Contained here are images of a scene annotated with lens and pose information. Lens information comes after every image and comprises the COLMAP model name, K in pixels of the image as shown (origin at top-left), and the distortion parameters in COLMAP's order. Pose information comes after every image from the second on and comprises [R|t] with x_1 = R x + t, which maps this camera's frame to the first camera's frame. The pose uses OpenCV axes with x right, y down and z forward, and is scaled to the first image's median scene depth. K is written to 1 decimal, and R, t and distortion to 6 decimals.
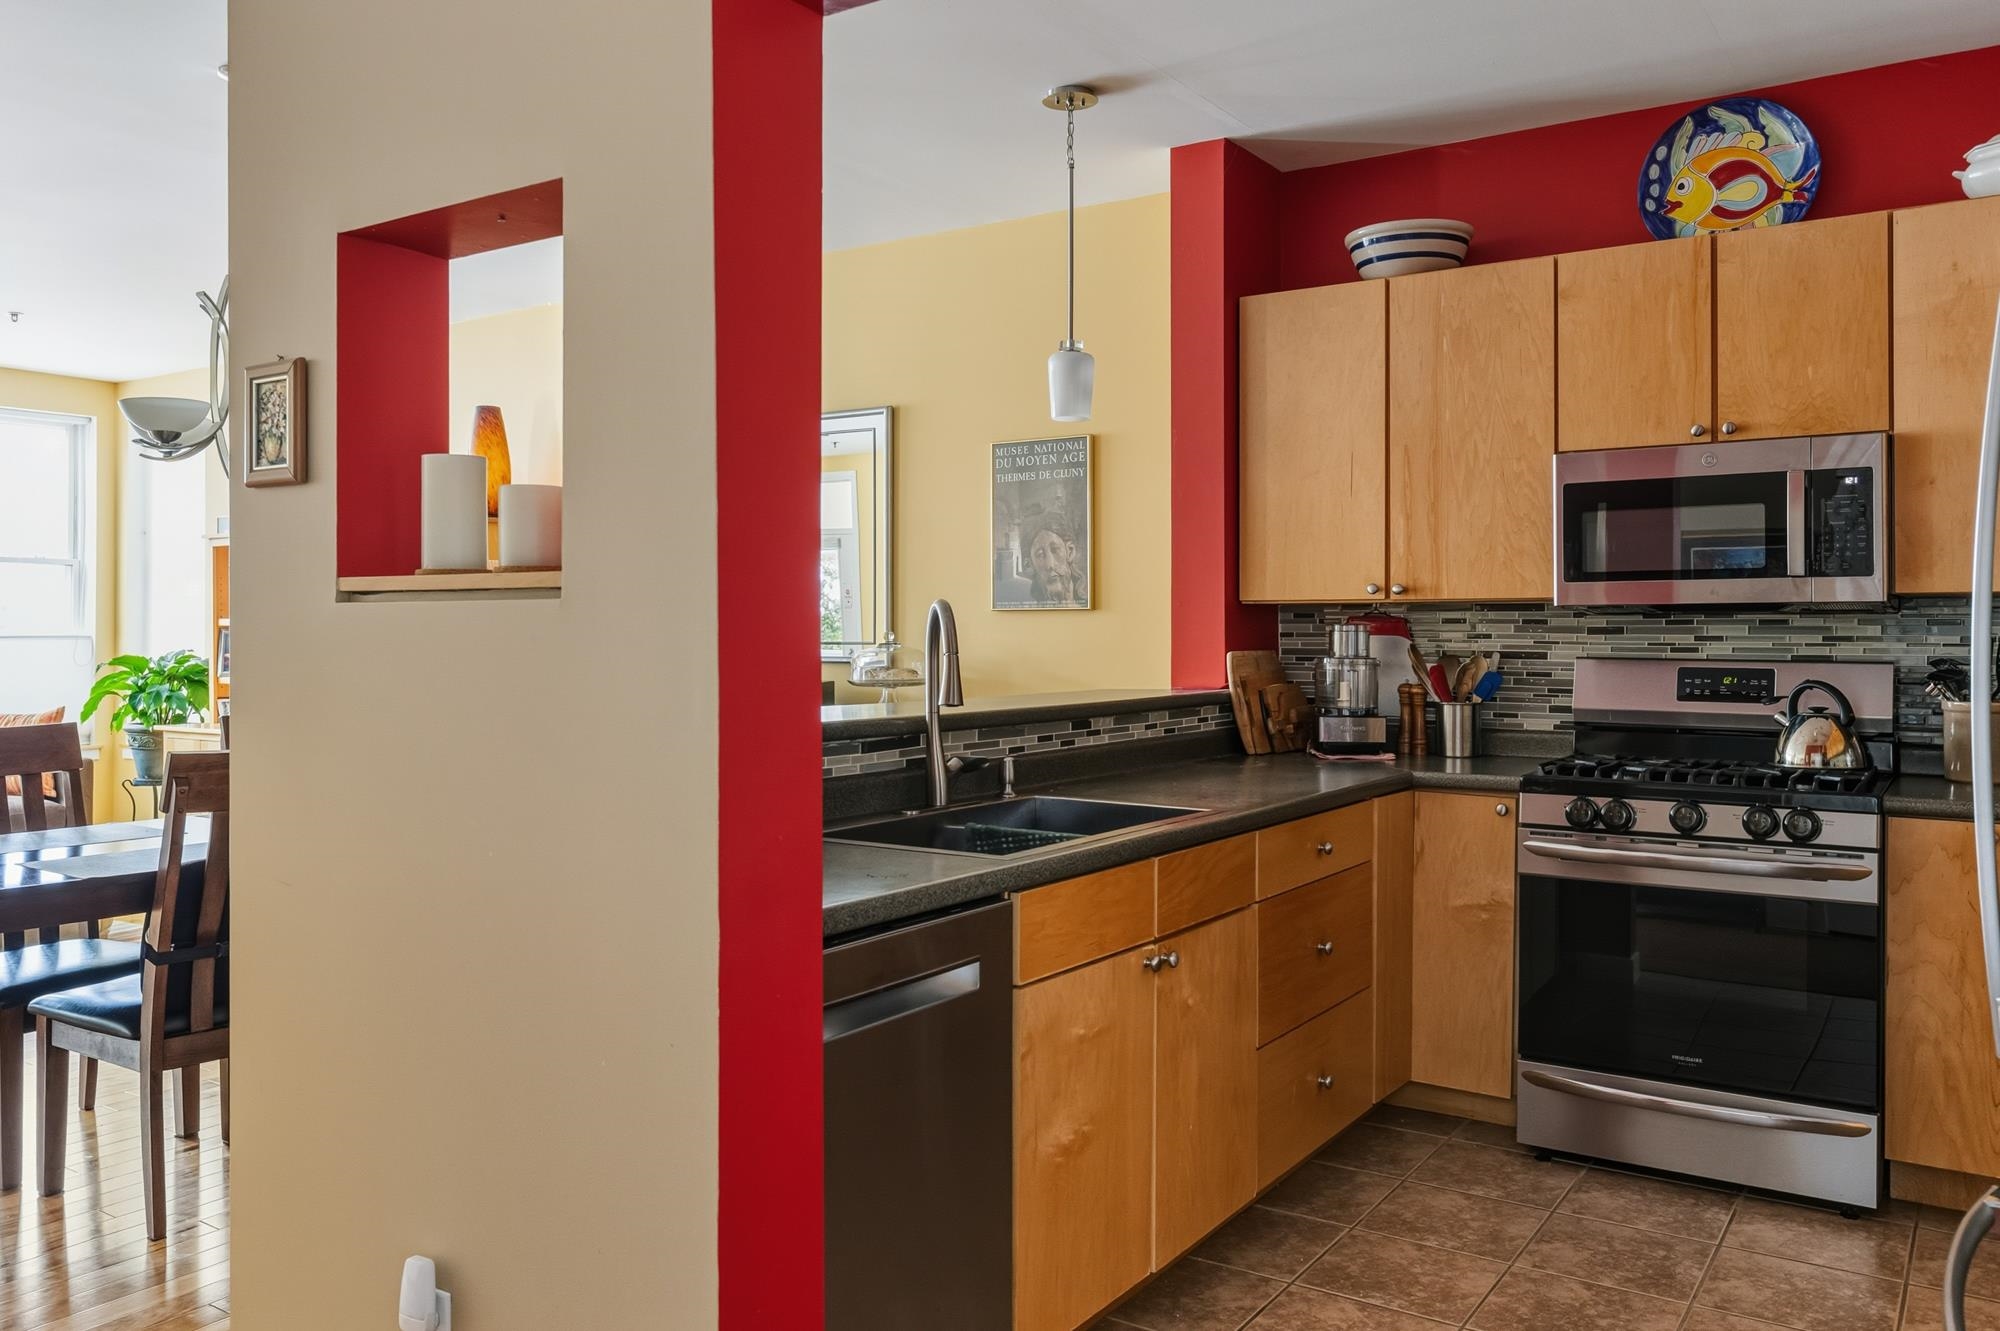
lens RADIAL K [[1520.3, 0, 997.0], [0, 1520.3, 623.5], [0, 0, 1]] dist [0.002458, -0.002751]
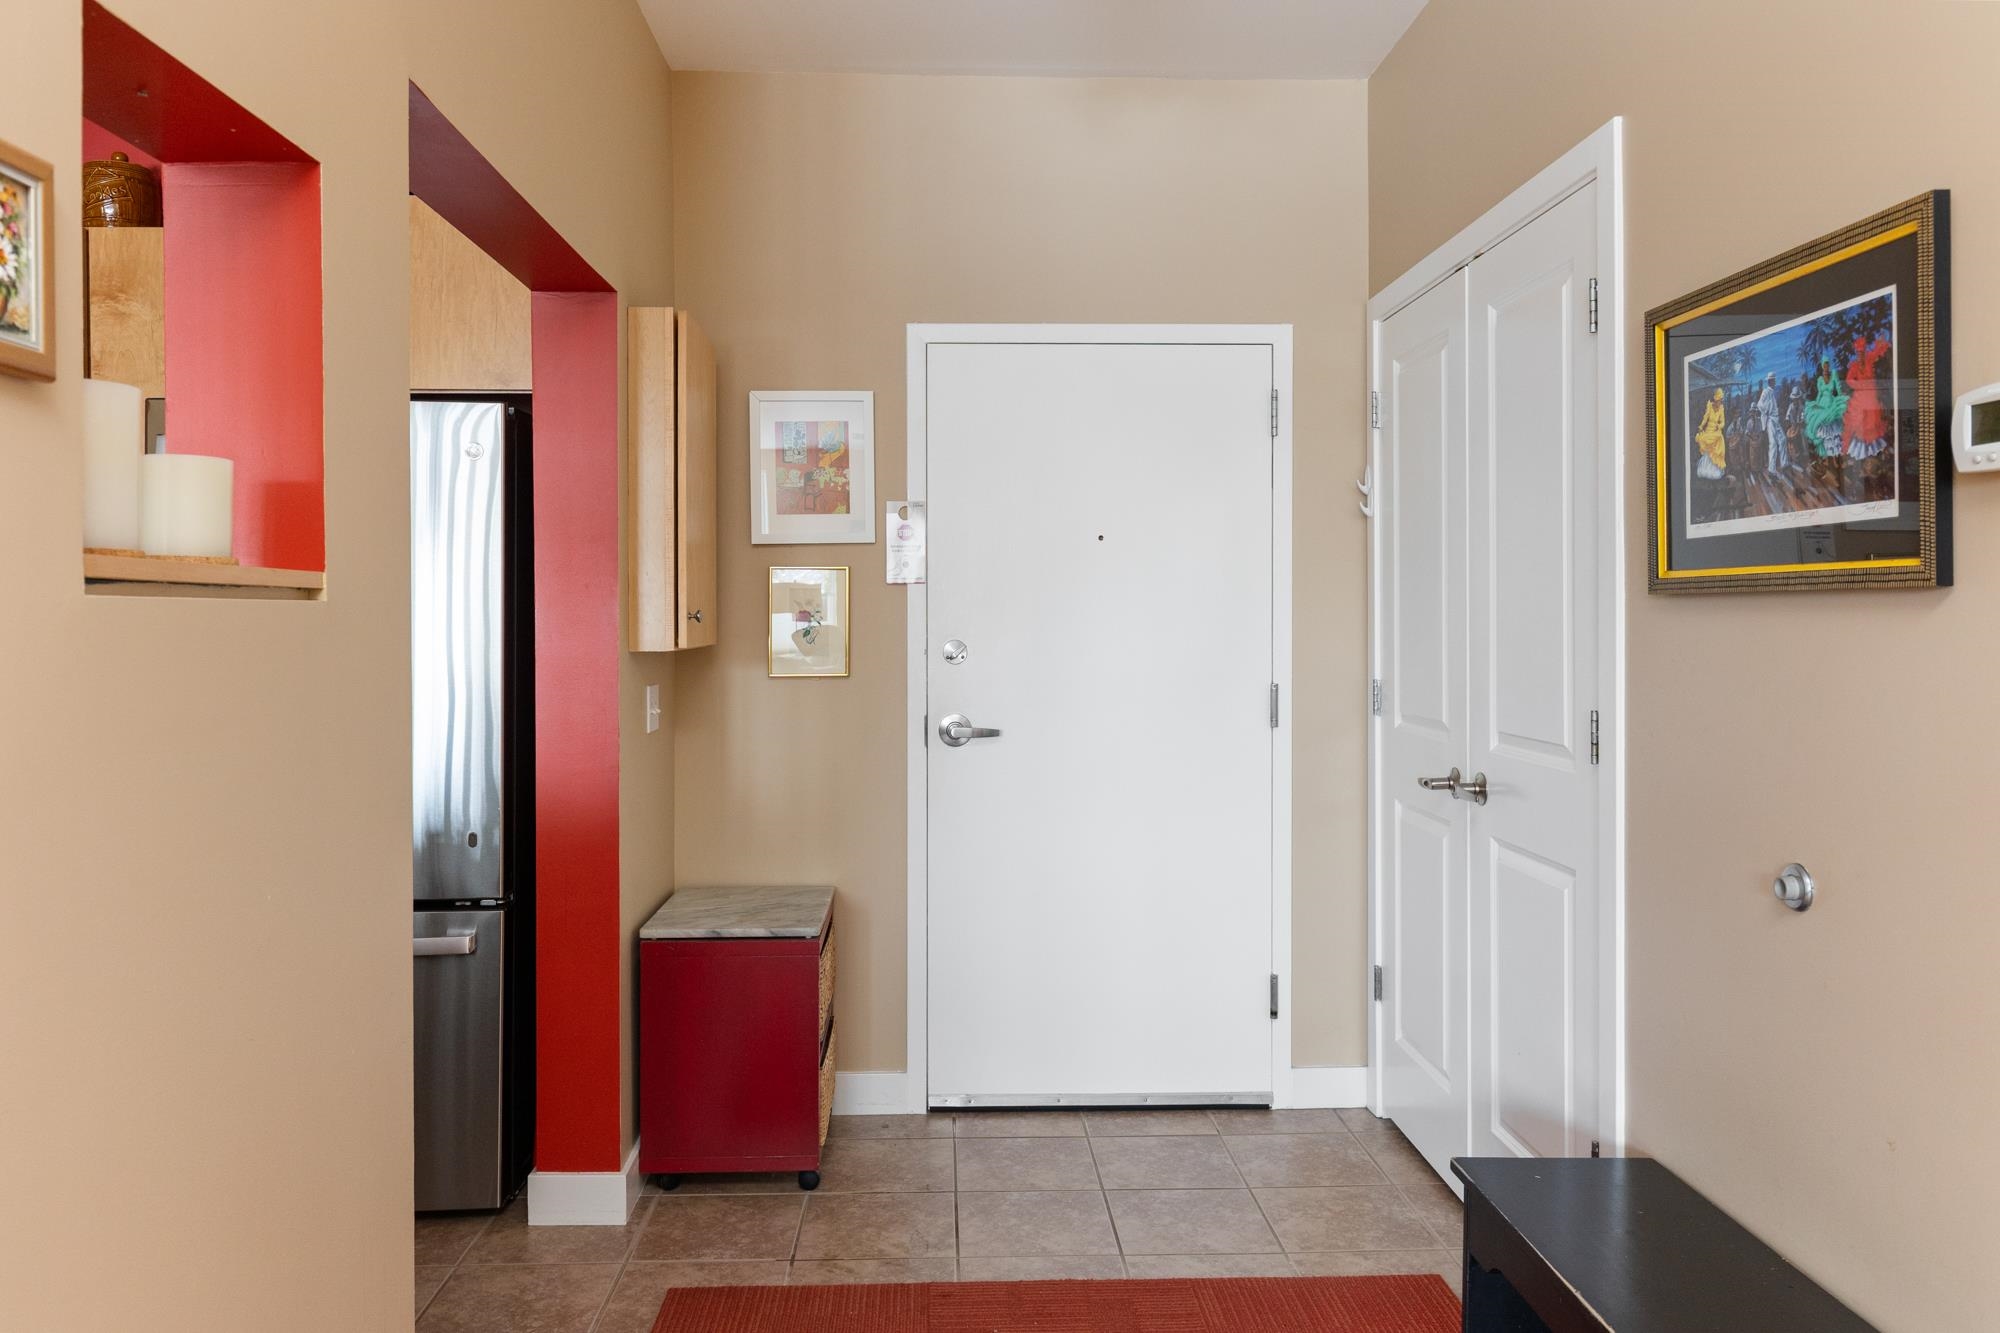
lens RADIAL K [[1419.4, 0, 997.1], [0, 1419.4, 614.7], [0, 0, 1]] dist [0.000369, -0.001689]
pose [[-0.587390, 0.001668, 0.809303, -0.559712], [-0.000697, 0.999996, -0.002567, -0.002109], [-0.809304, -0.002071, -0.587386, 0.520619]]
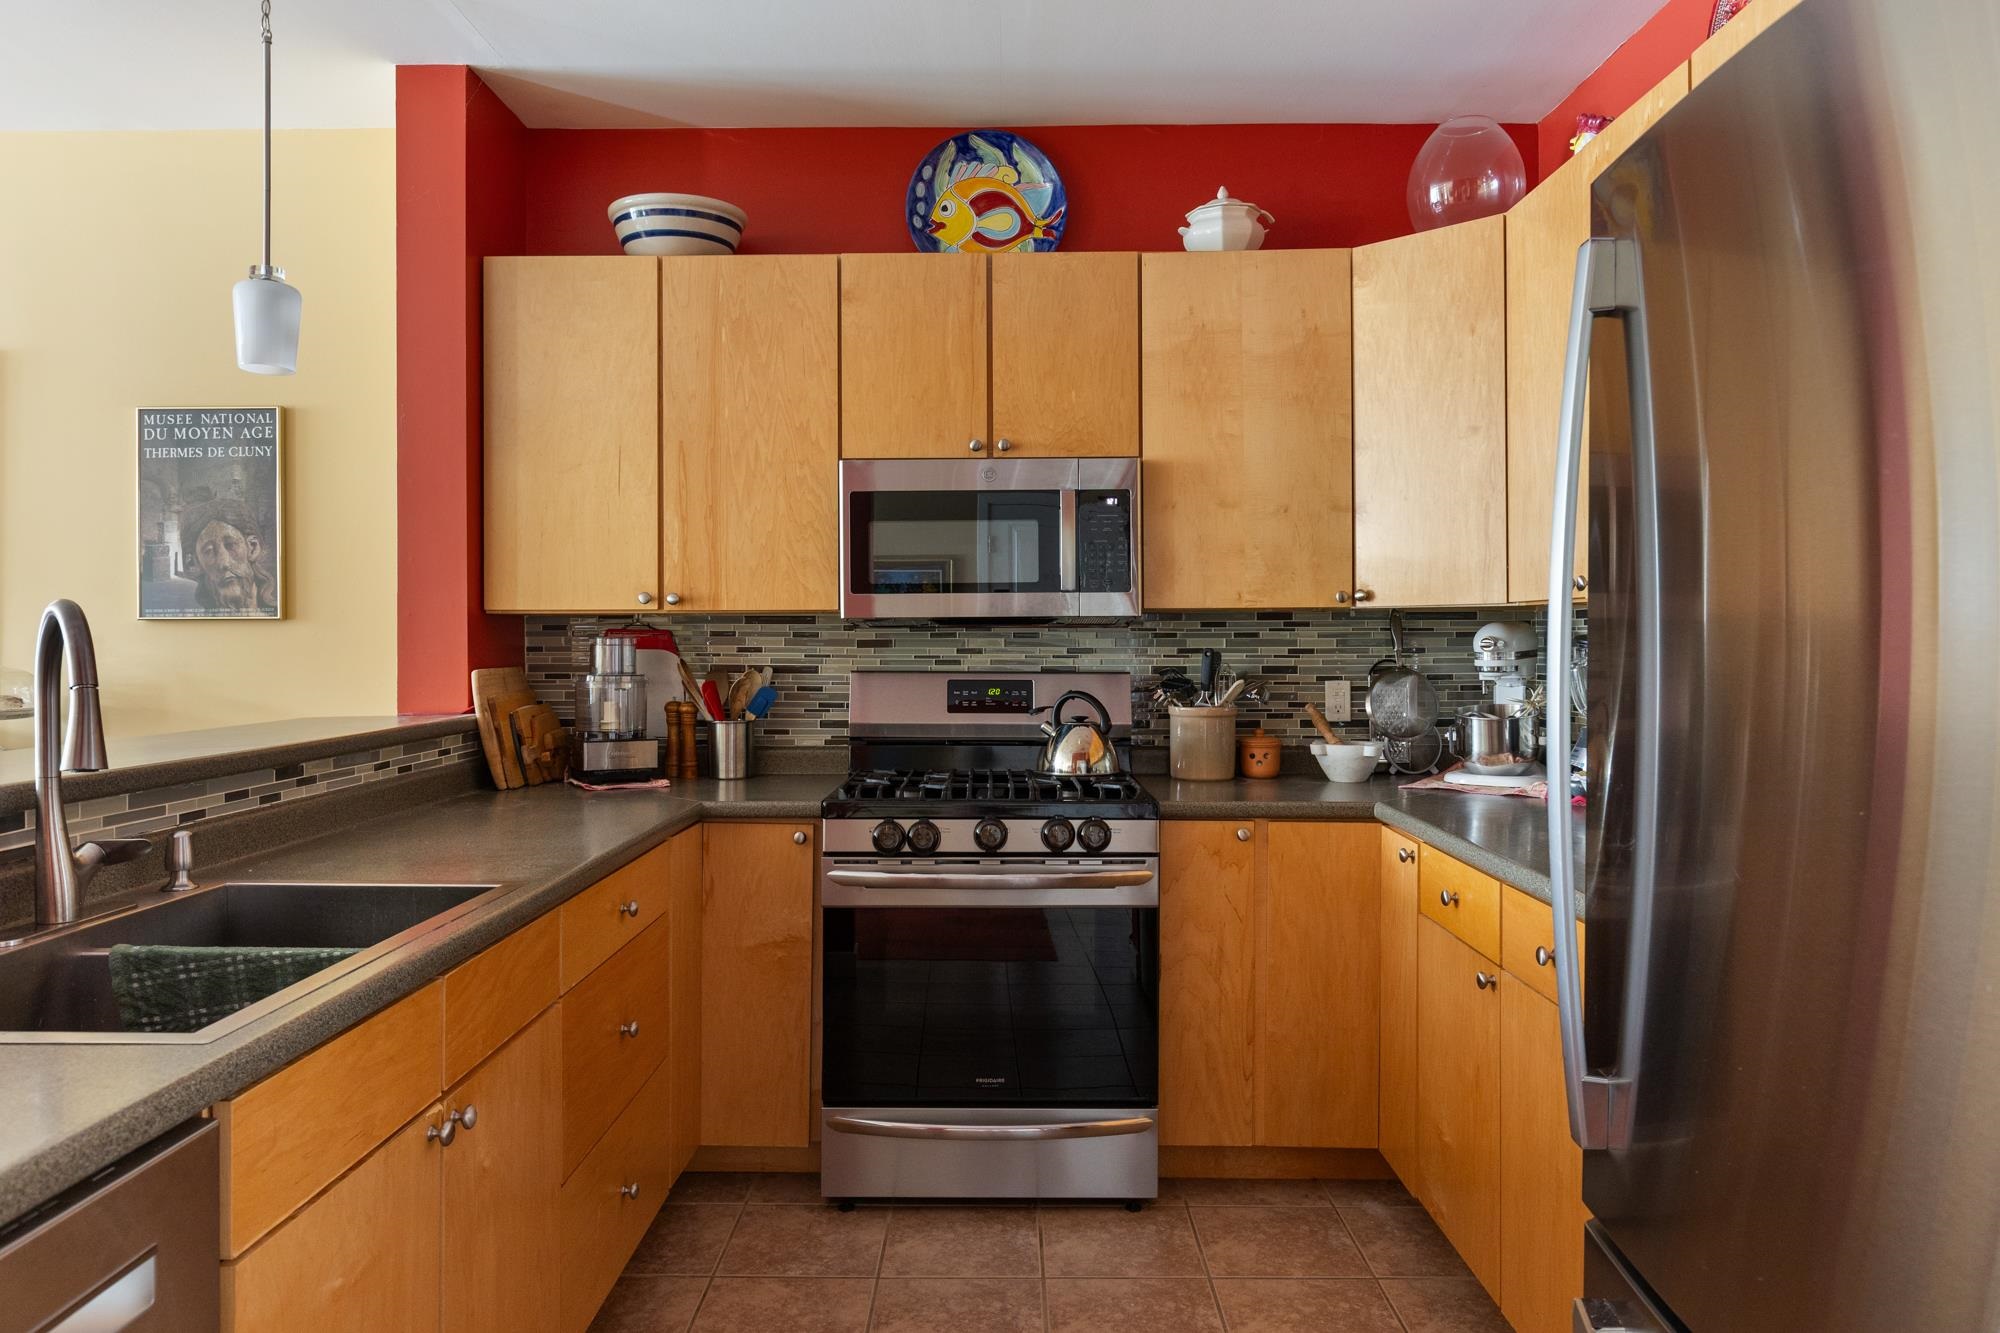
lens RADIAL K [[1321.1, 0, 989.3], [0, 1321.1, 640.1], [0, 0, 1]] dist [-0.004074, -0.002534]
pose [[0.836856, -0.001585, 0.547421, -0.010859], [-0.000366, 0.999994, 0.003455, -0.000710], [-0.547423, -0.003092, 0.836850, 0.246125]]
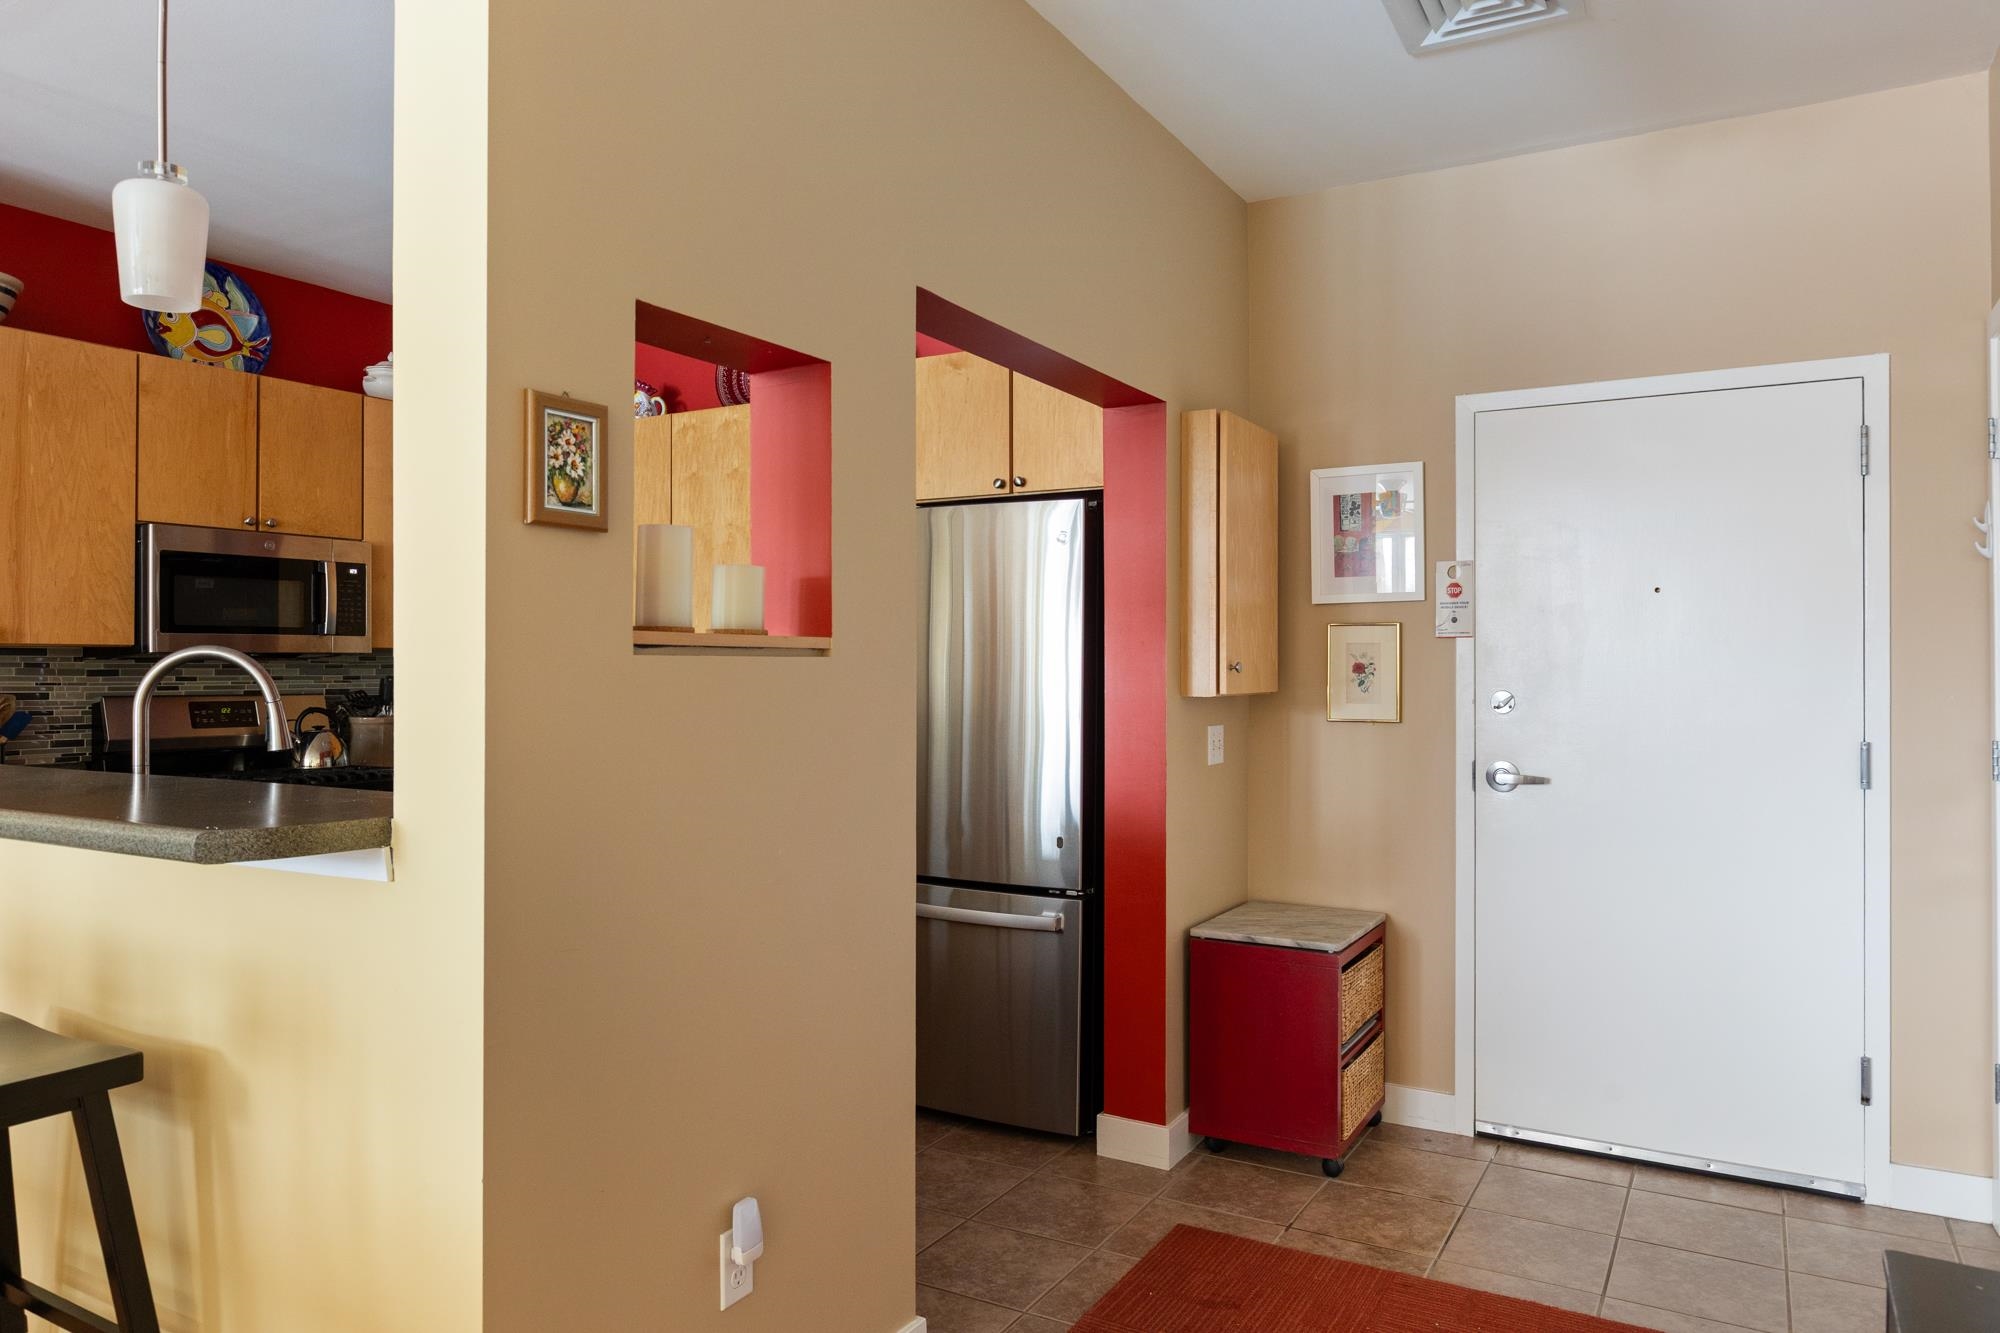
lens RADIAL K [[1321.1, 0, 989.3], [0, 1321.1, 640.1], [0, 0, 1]] dist [-0.004074, -0.002534]
pose [[-0.066894, 0.019730, 0.997565, -0.677698], [-0.004127, 0.999790, -0.020051, -0.003146], [-0.997752, -0.005458, -0.066798, 0.410926]]
